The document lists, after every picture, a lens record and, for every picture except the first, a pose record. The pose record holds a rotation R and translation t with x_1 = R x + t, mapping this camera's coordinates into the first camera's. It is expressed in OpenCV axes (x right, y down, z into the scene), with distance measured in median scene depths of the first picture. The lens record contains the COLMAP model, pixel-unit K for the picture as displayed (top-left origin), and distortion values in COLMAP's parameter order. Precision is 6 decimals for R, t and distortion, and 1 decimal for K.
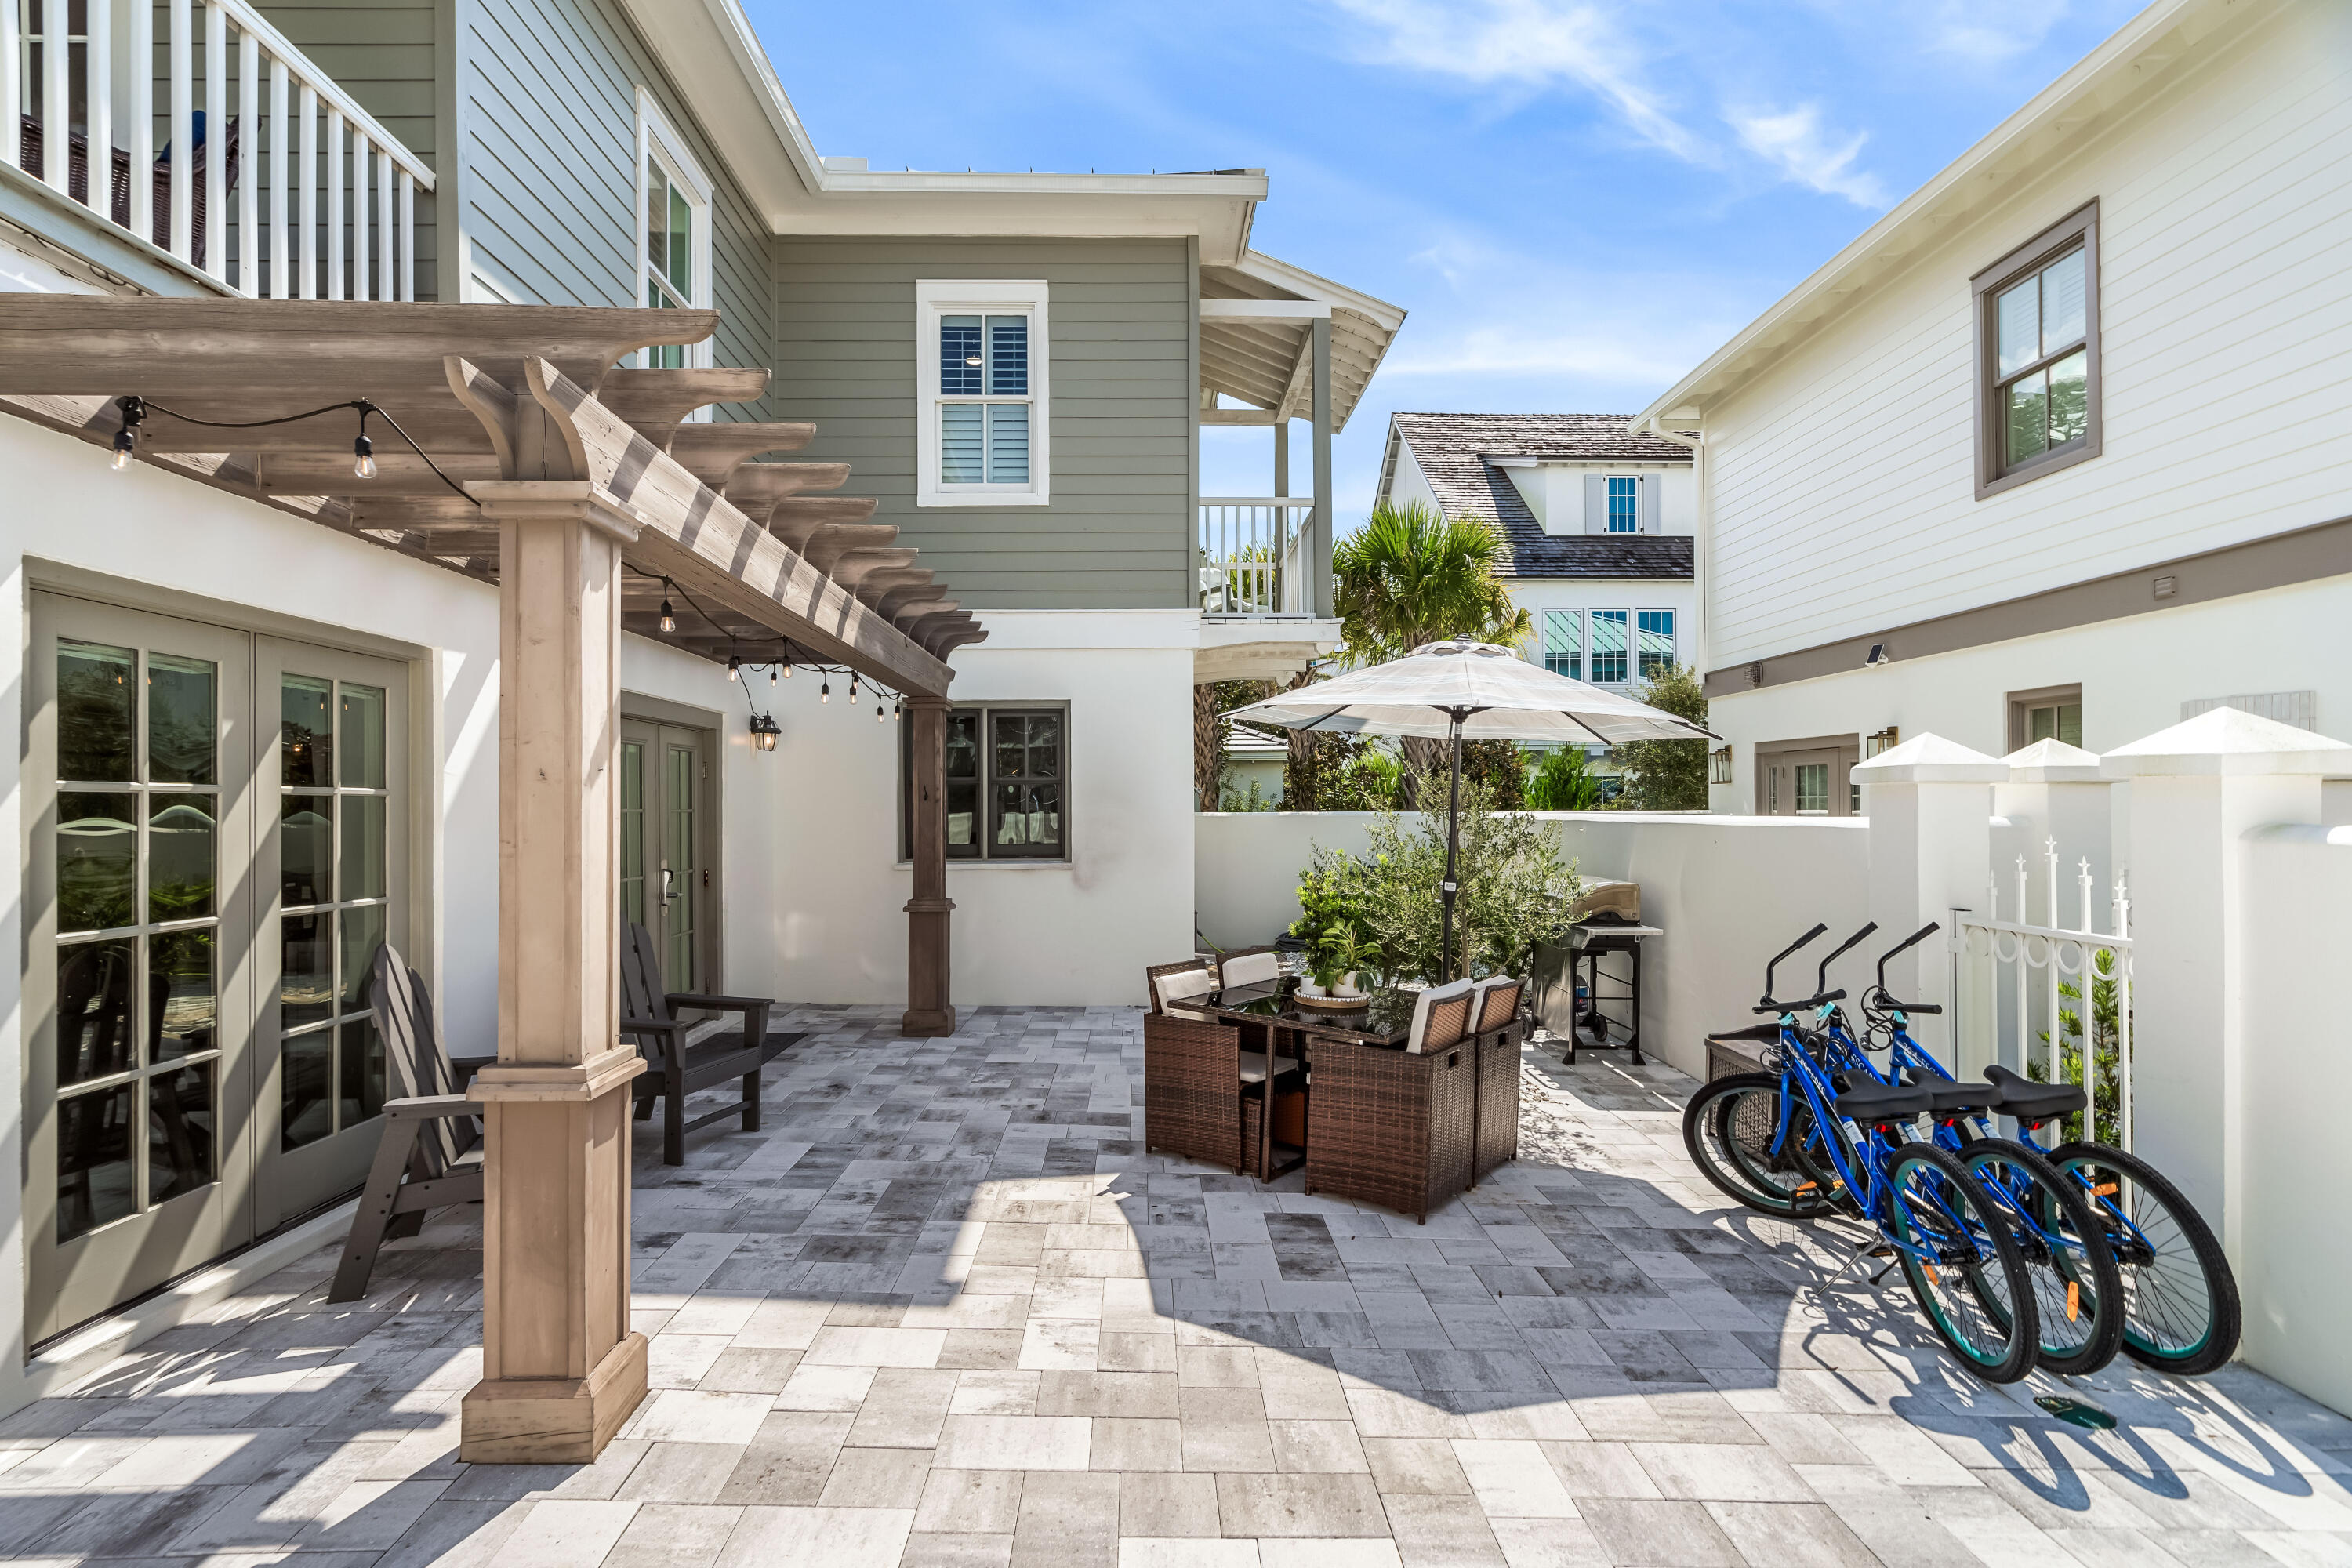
lens RADIAL K [[1084.4, 0, 1150.2], [0, 1084.4, 791.5], [0, 0, 1]] dist [0.001301, 0.000226]
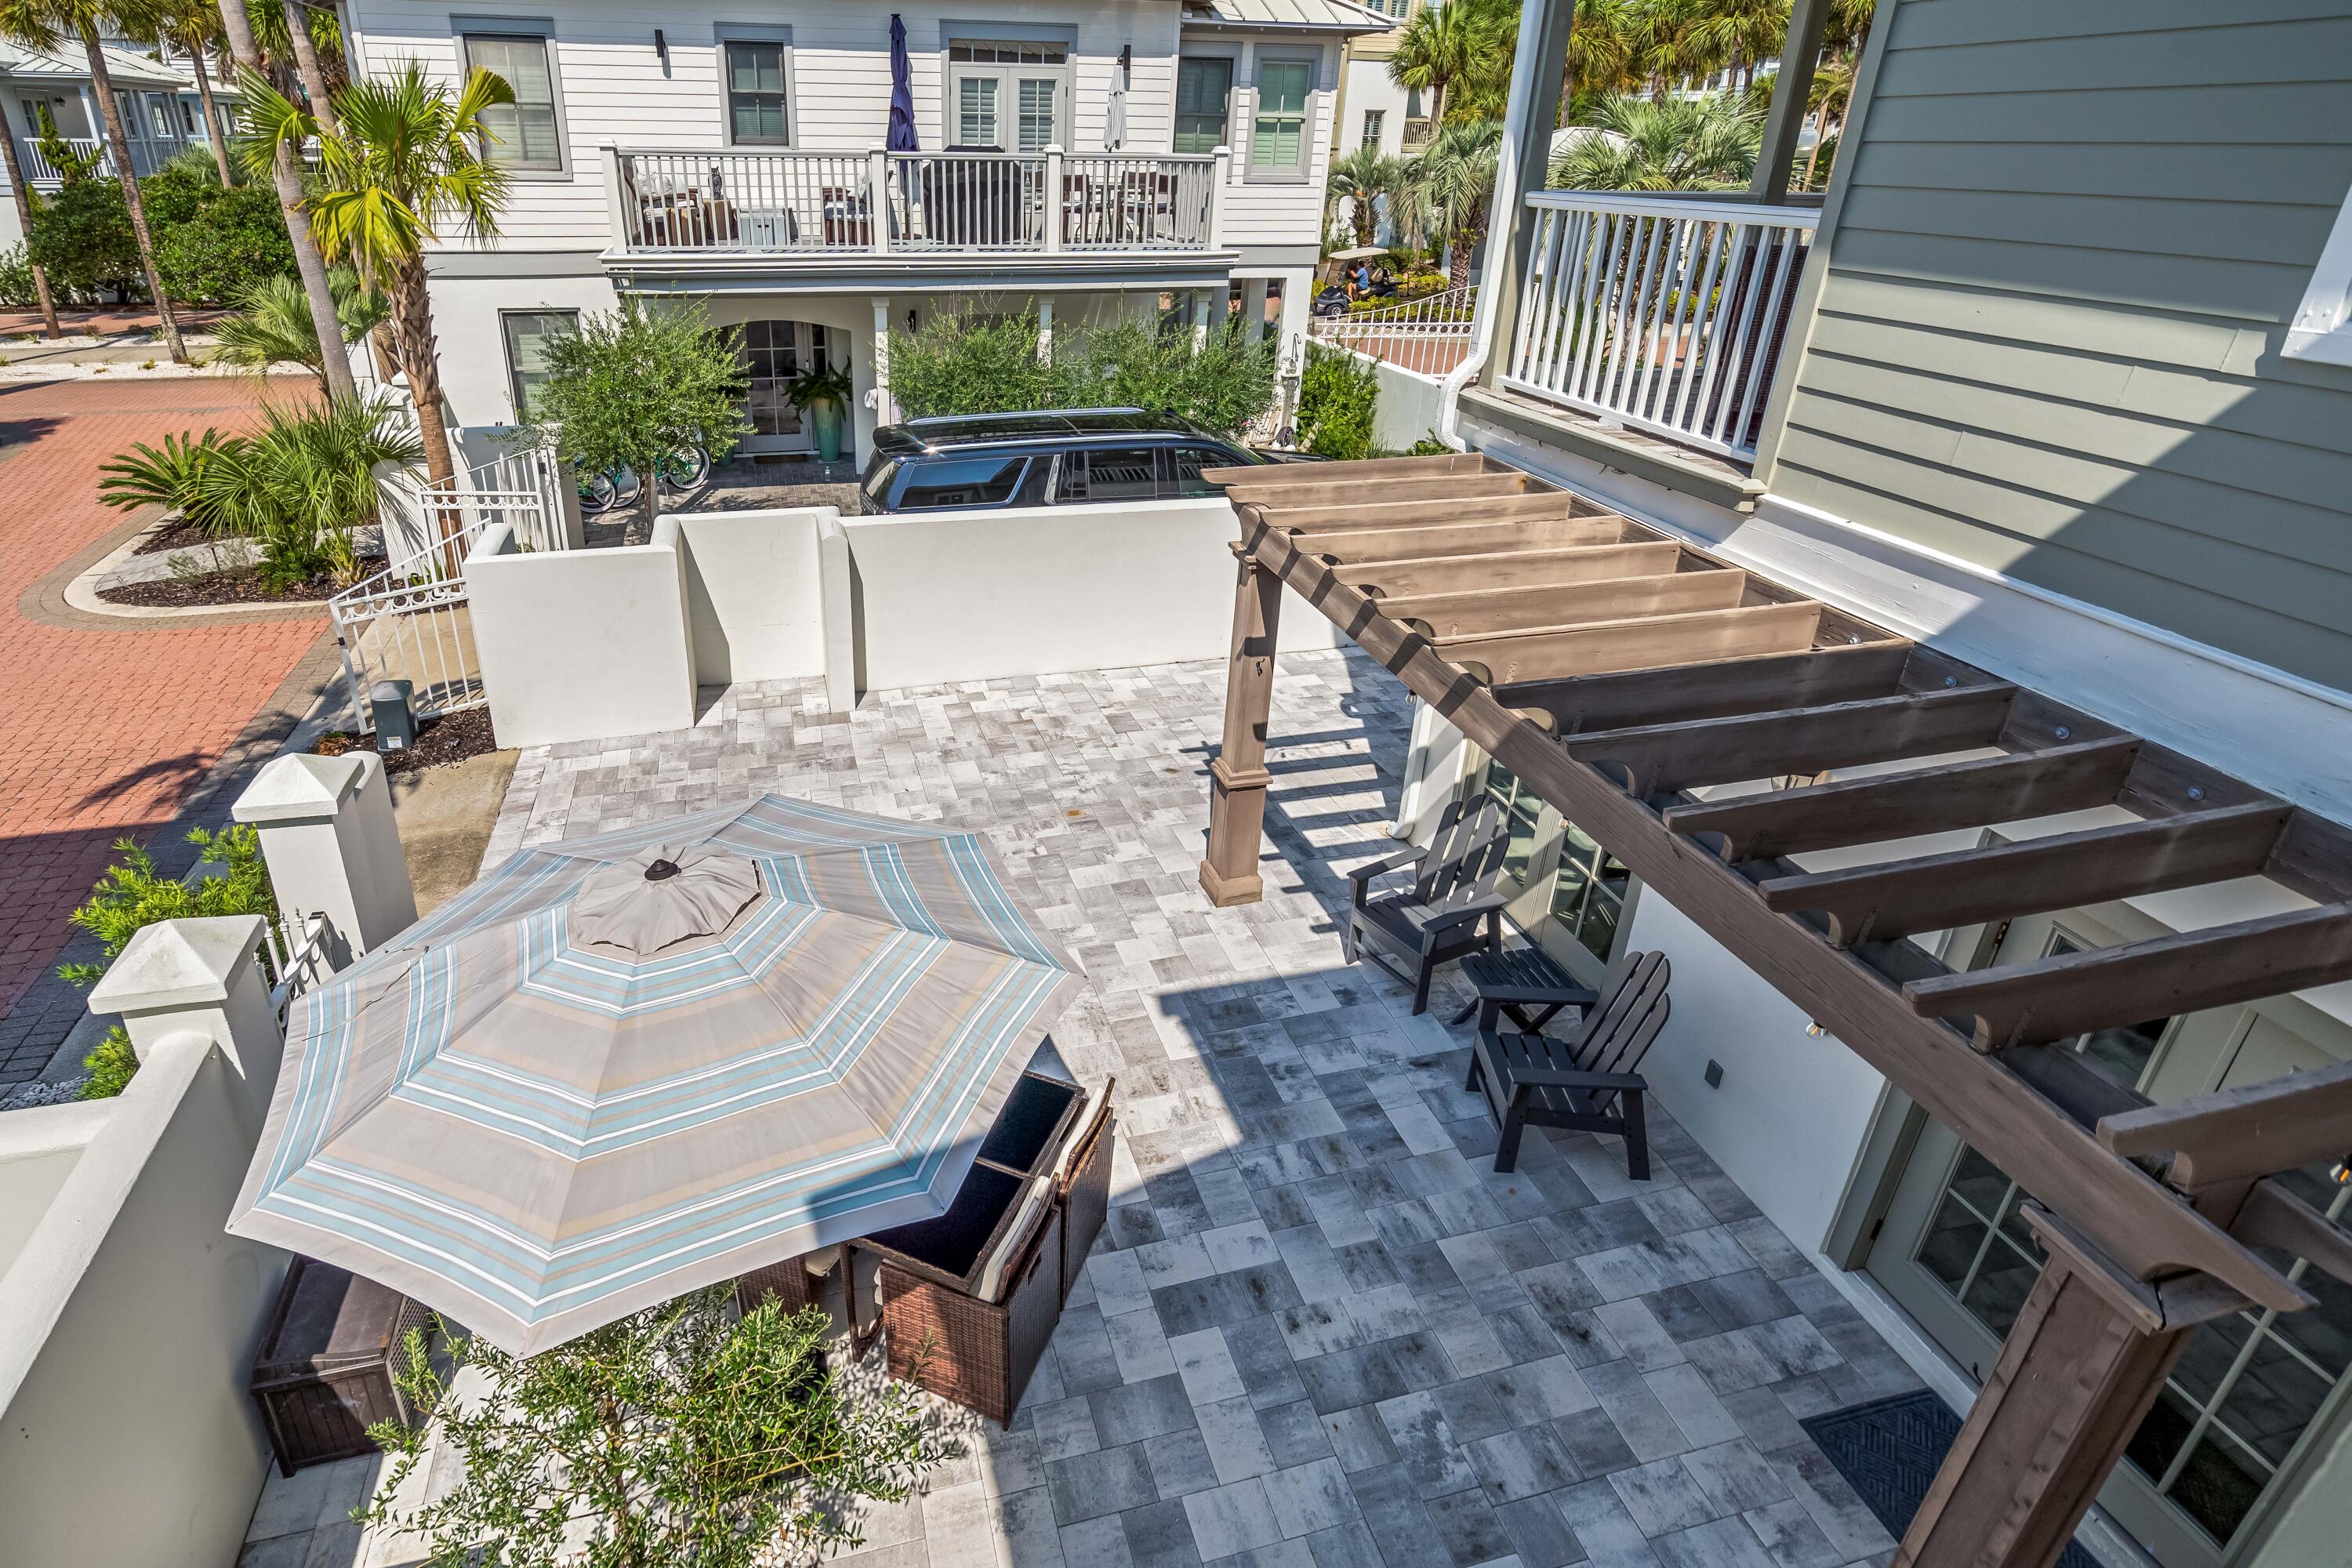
lens RADIAL K [[1206.5, 0, 1046.3], [0, 1206.5, 692.8], [0, 0, 1]] dist [0.019822, 0.000399]
pose [[-0.975453, 0.085341, -0.202998, 0.231670], [-0.006068, 0.911082, 0.412181, -0.554155], [0.220124, 0.403295, -0.888199, 1.754137]]
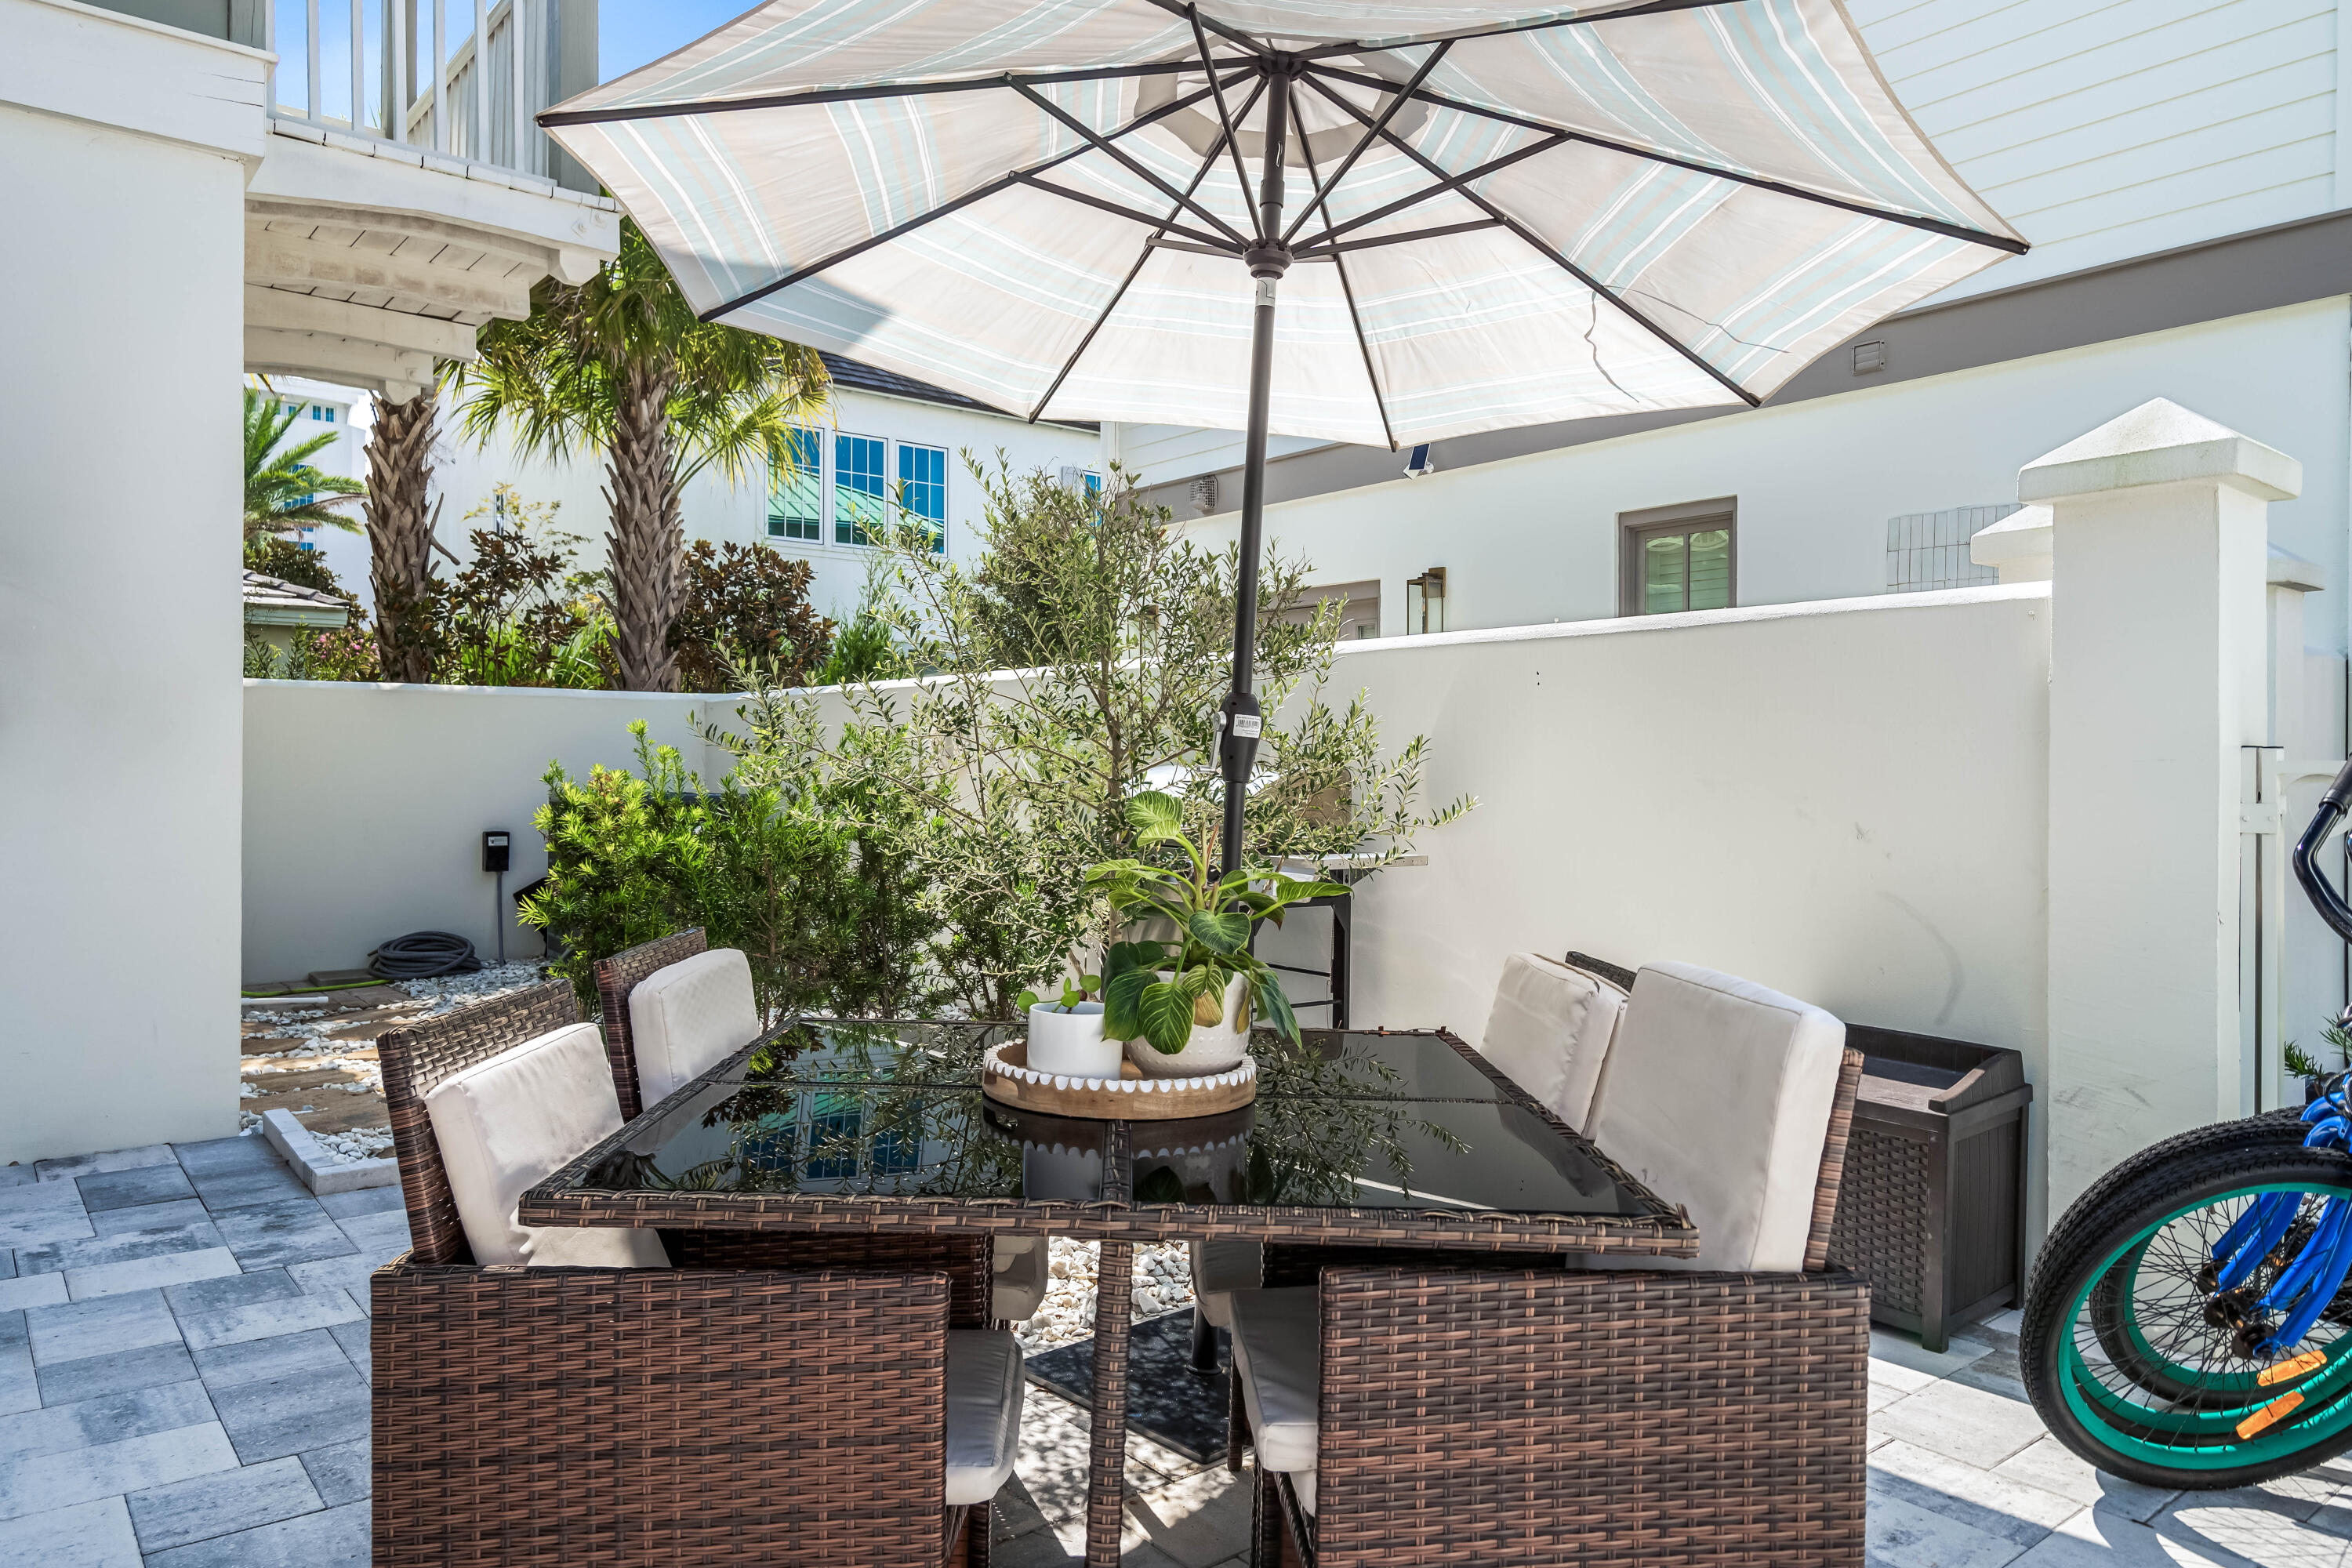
lens RADIAL K [[1520.8, 0, 1173.7], [0, 1520.8, 773.5], [0, 0, 1]] dist [0.000101, 0.000667]
pose [[0.777238, 0.006312, 0.629176, -0.066616], [-0.019301, 0.999718, 0.013814, 0.110975], [-0.628911, -0.022880, 0.777140, 0.715576]]
